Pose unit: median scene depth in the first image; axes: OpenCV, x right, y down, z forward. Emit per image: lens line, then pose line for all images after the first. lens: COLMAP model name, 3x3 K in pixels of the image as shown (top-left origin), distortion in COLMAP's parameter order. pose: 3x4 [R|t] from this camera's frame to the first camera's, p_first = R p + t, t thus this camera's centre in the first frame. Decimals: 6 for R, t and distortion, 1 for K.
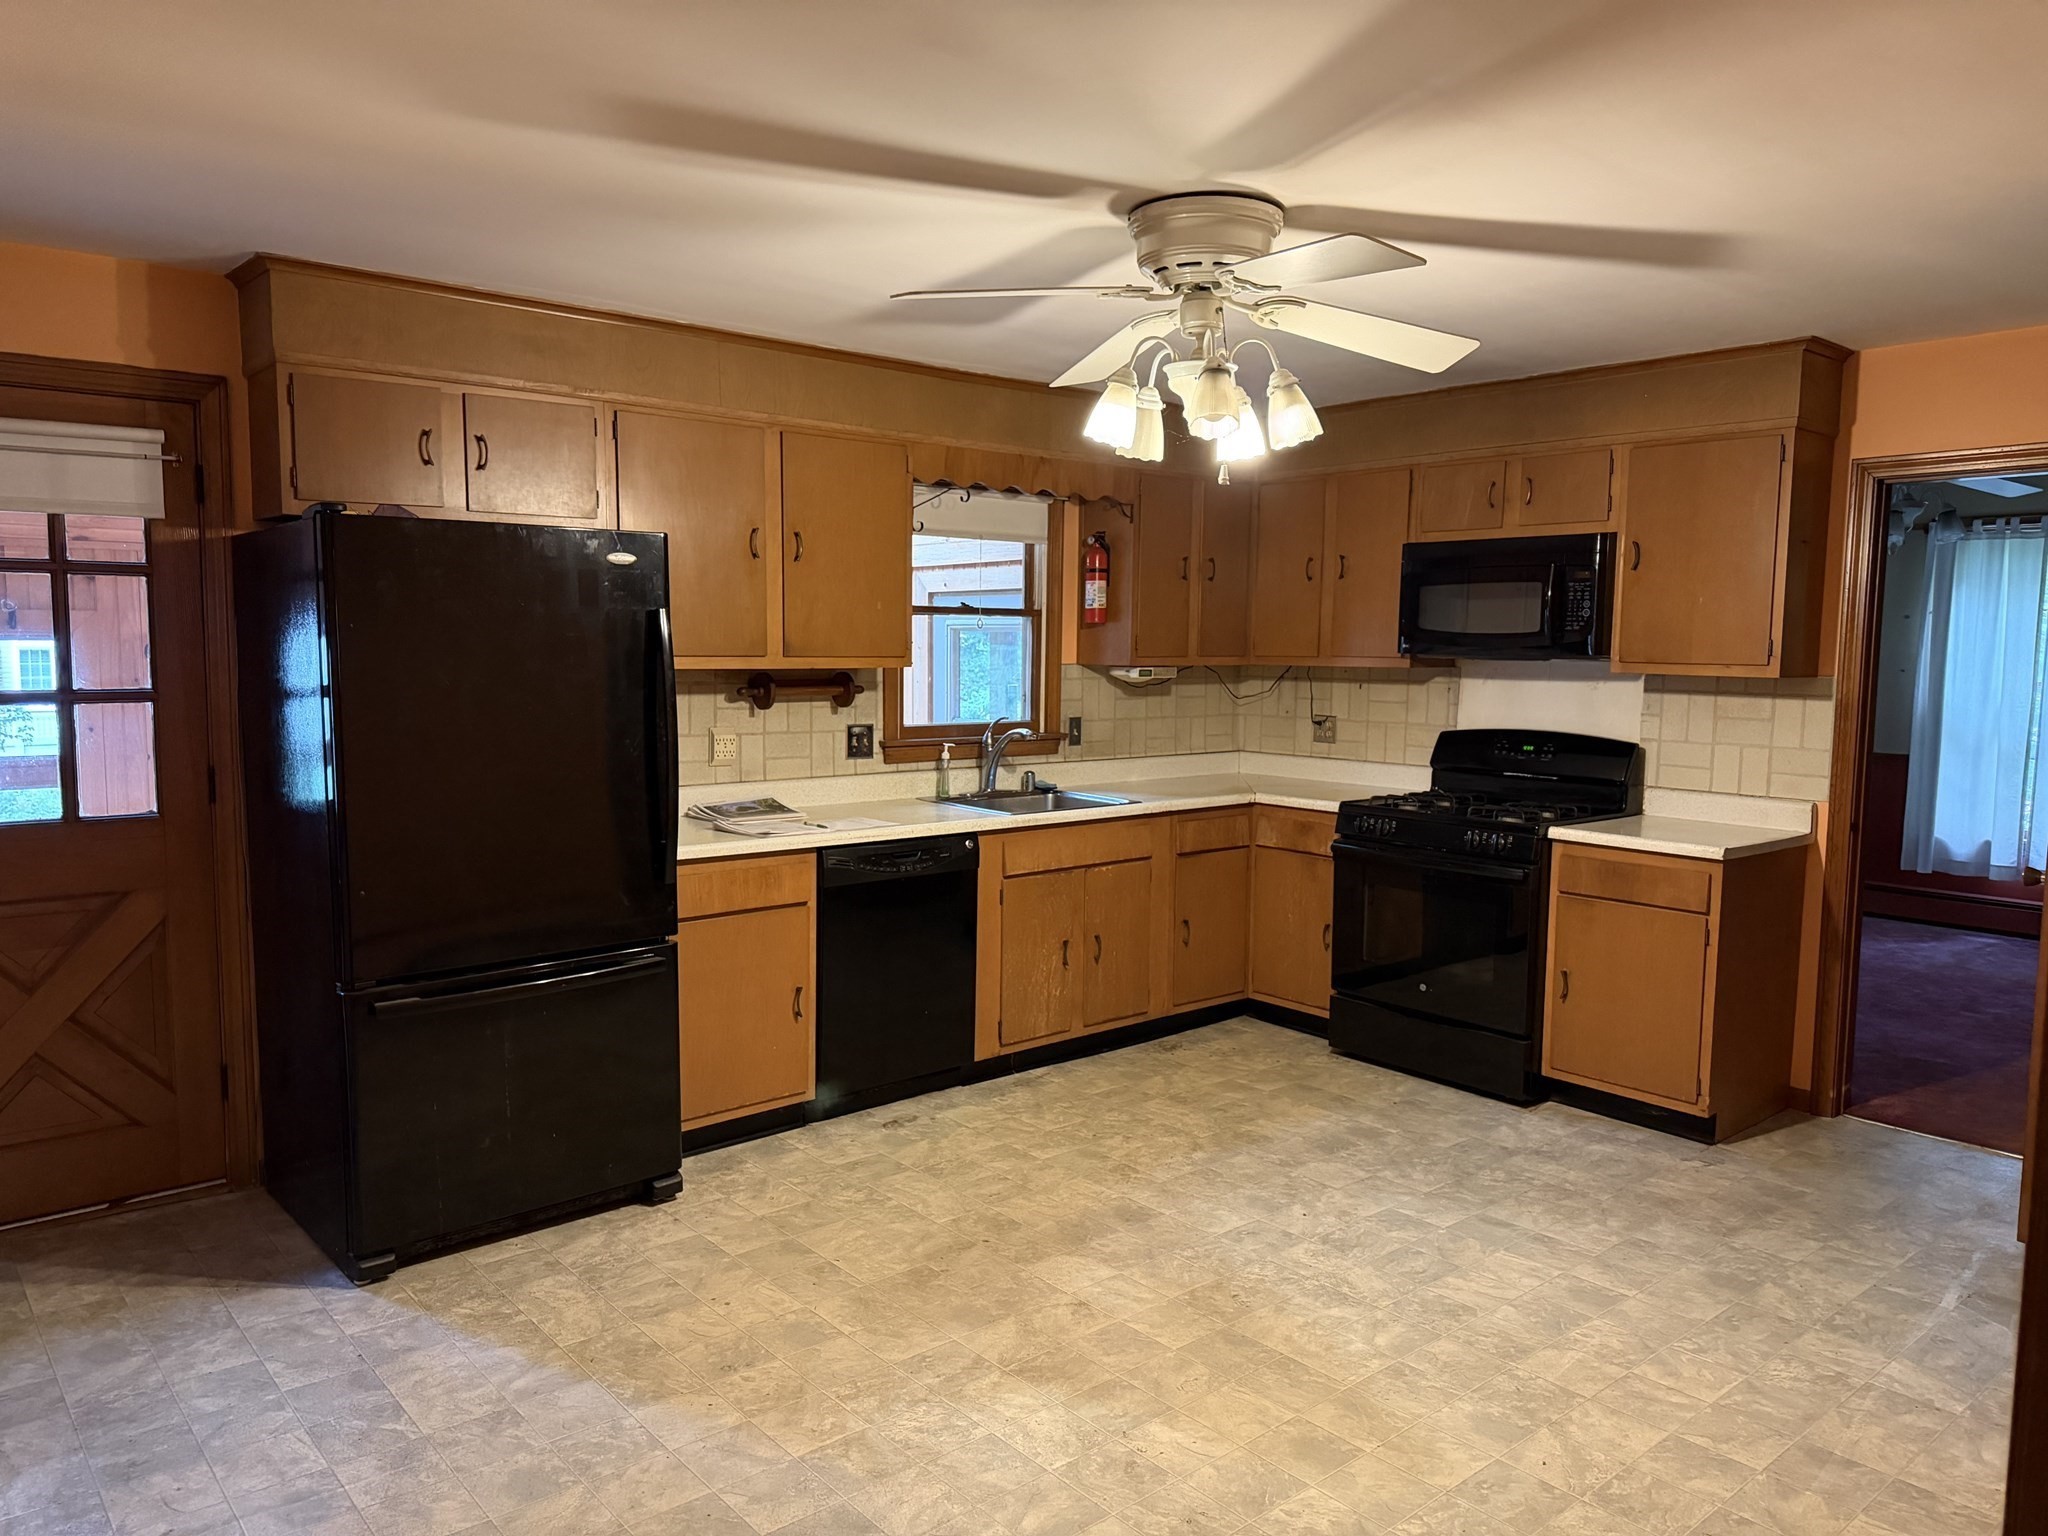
lens RADIAL K [[1480.4, 0, 1015.6], [0, 1480.4, 761.8], [0, 0, 1]] dist [0.071779, -0.035739]
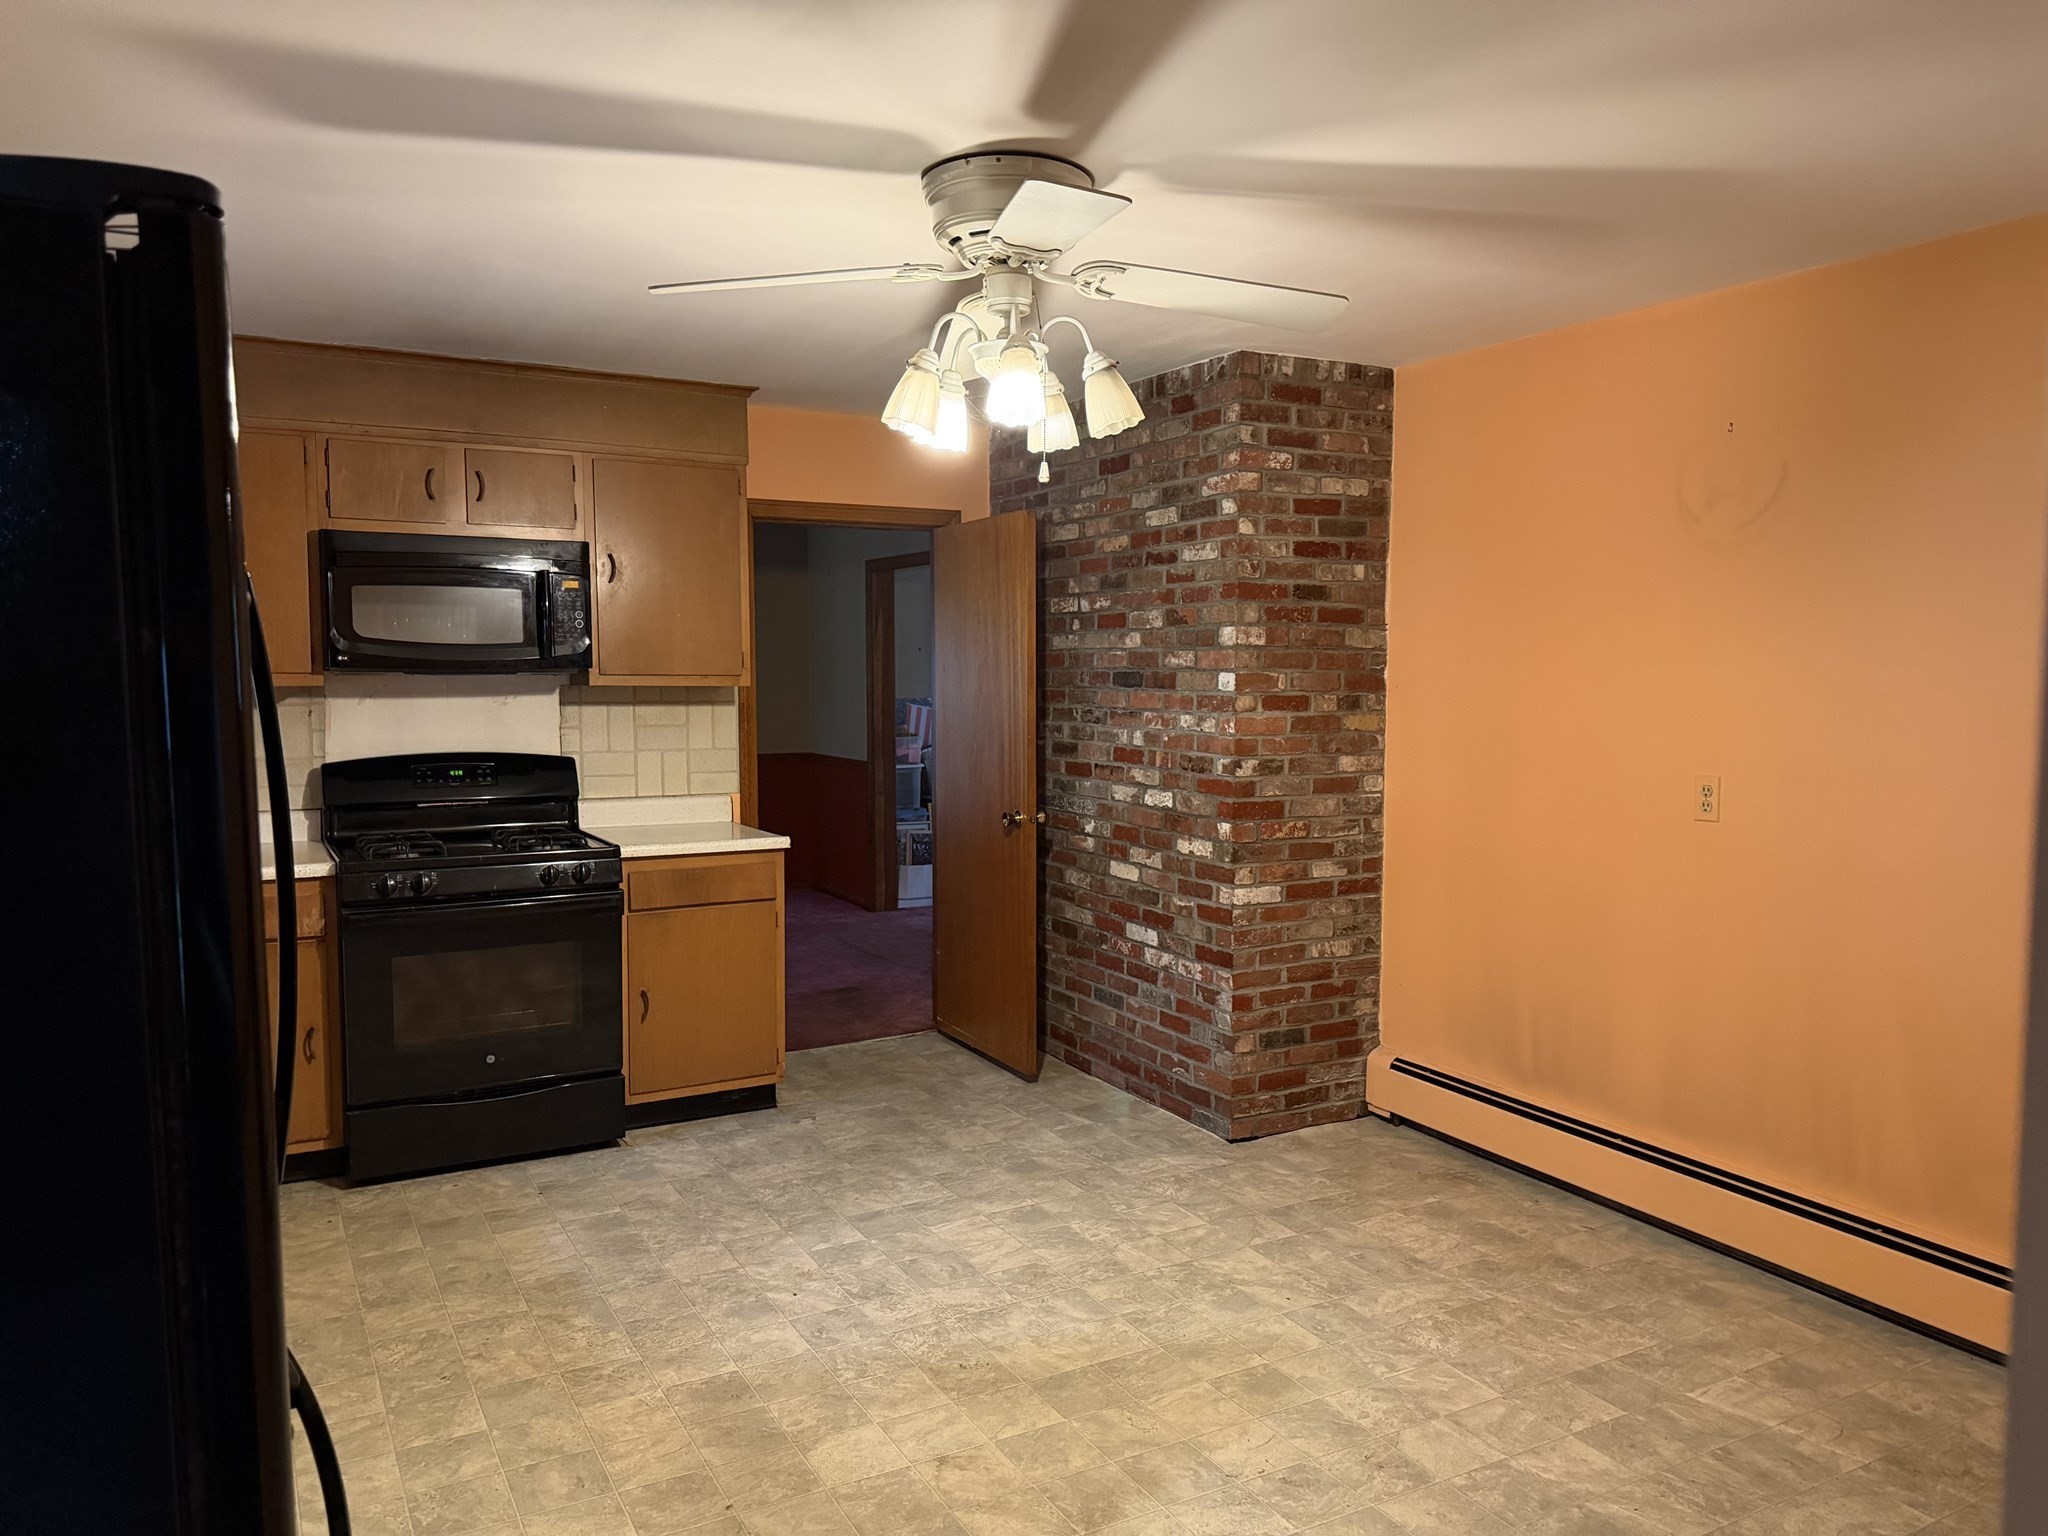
lens RADIAL K [[1480.4, 0, 1012.4], [0, 1480.4, 776.6], [0, 0, 1]] dist [0.071779, -0.035739]
pose [[0.187535, -0.085777, 0.978506, -0.610375], [0.084885, 0.993868, 0.070856, -0.055173], [-0.978583, 0.069772, 0.193666, 0.655924]]
